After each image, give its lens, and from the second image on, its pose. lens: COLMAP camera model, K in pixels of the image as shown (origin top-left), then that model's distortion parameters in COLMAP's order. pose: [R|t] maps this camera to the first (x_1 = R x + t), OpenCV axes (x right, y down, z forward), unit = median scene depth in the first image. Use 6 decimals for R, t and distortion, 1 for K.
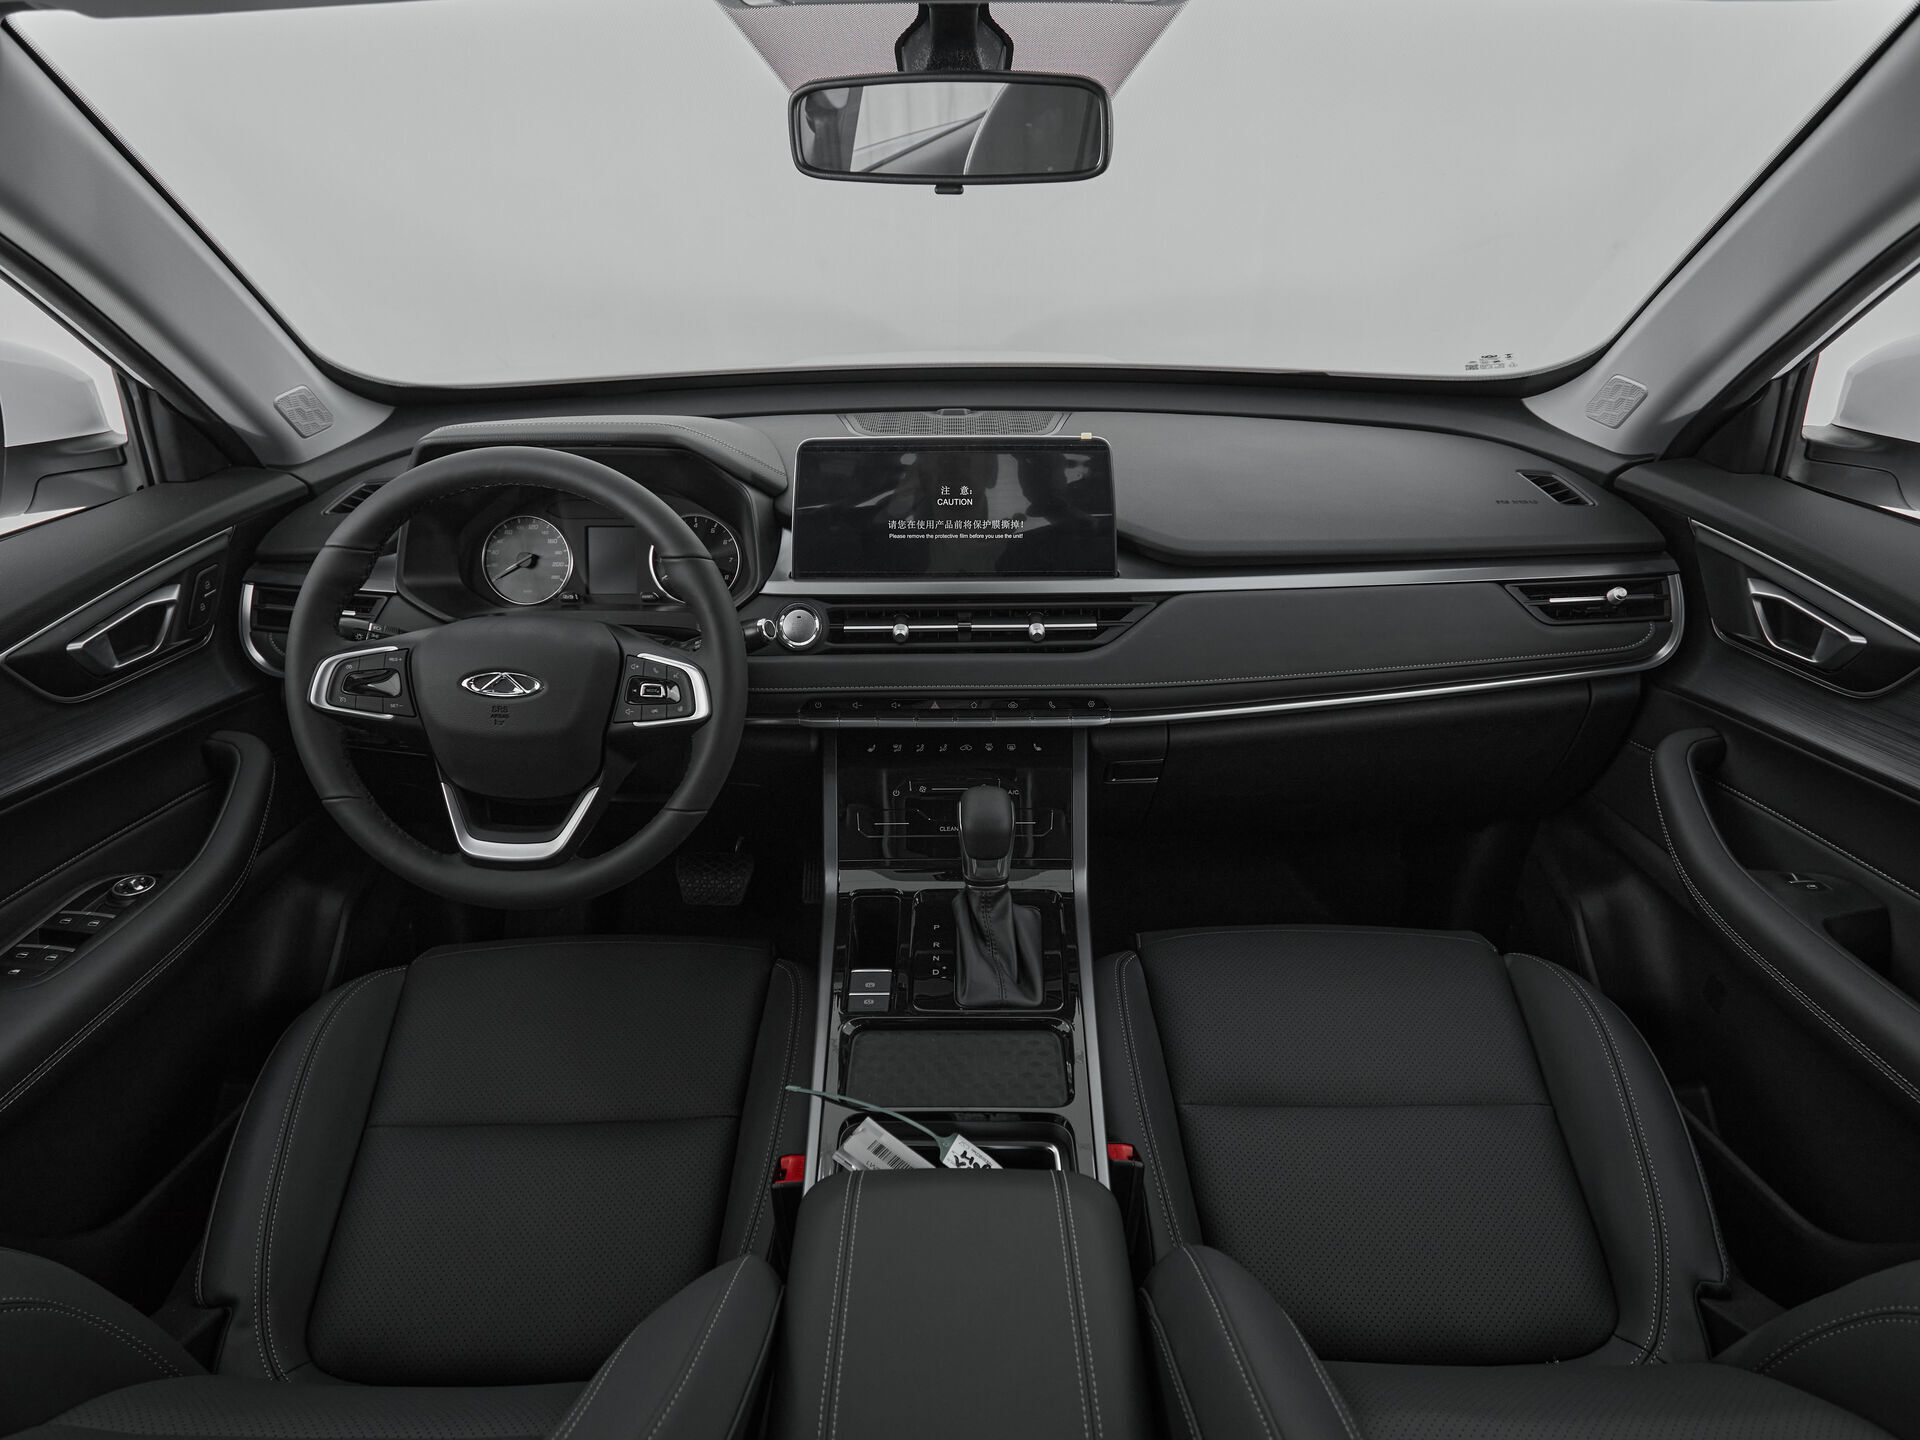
lens RADIAL K [[1106.7, 0, 960.0], [0, 1106.7, 720.0], [0, 0, 1]] dist [-0.003049, -0.000791]
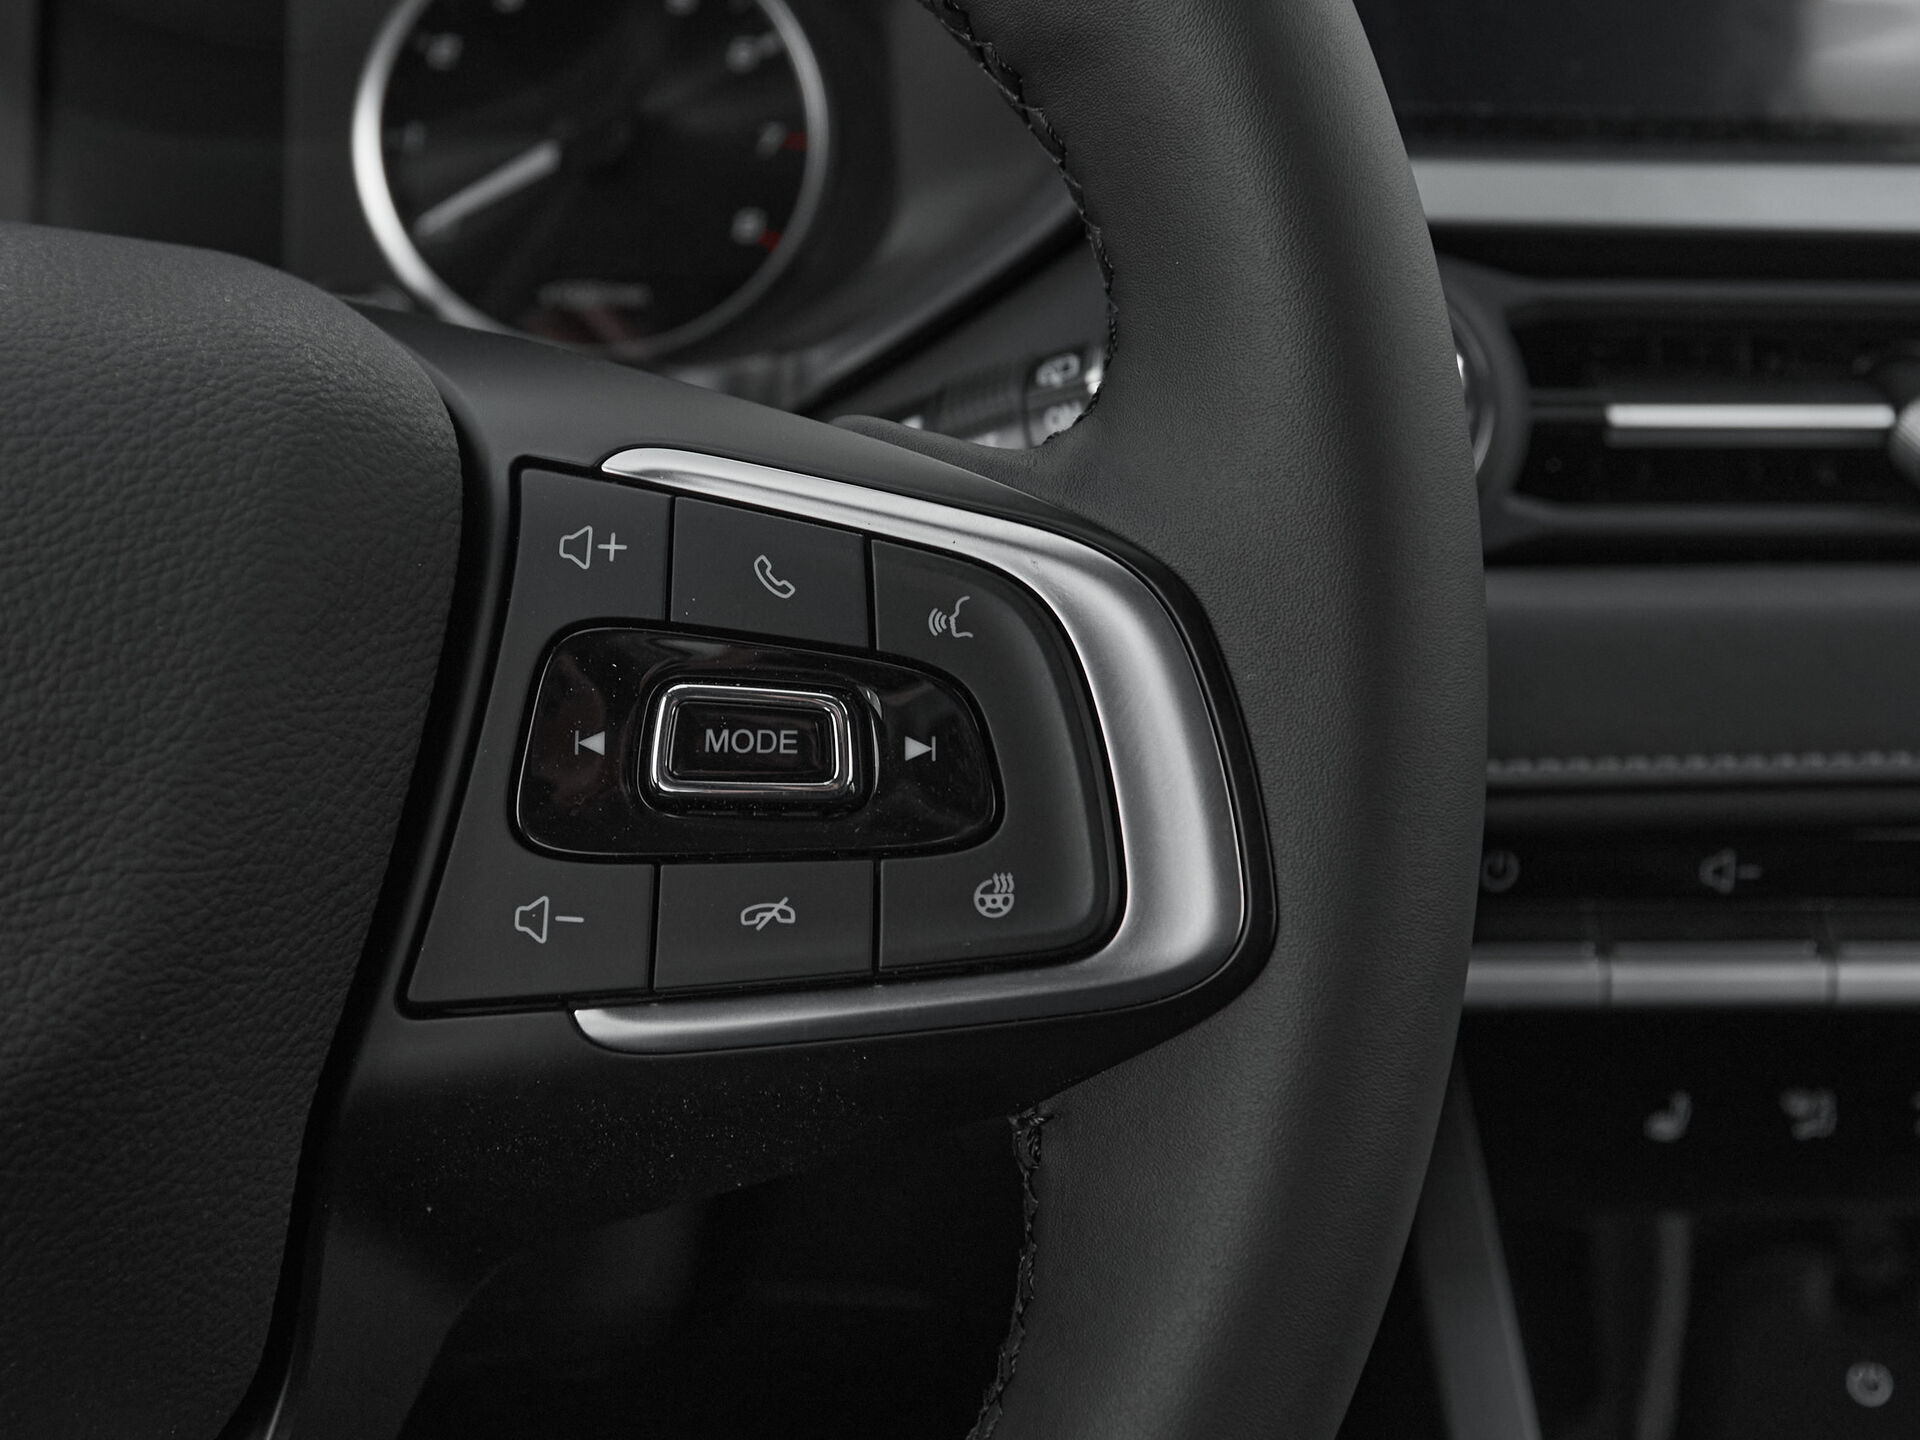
lens RADIAL K [[2349.8, 0, 960.0], [0, 2349.8, 720.0], [0, 0, 1]] dist [-0.084930, -0.000805]
pose [[0.993421, 0.006418, 0.114340, -0.247453], [0.002112, 0.997232, -0.074321, -0.008988], [-0.114501, 0.074074, 0.990658, 0.649192]]
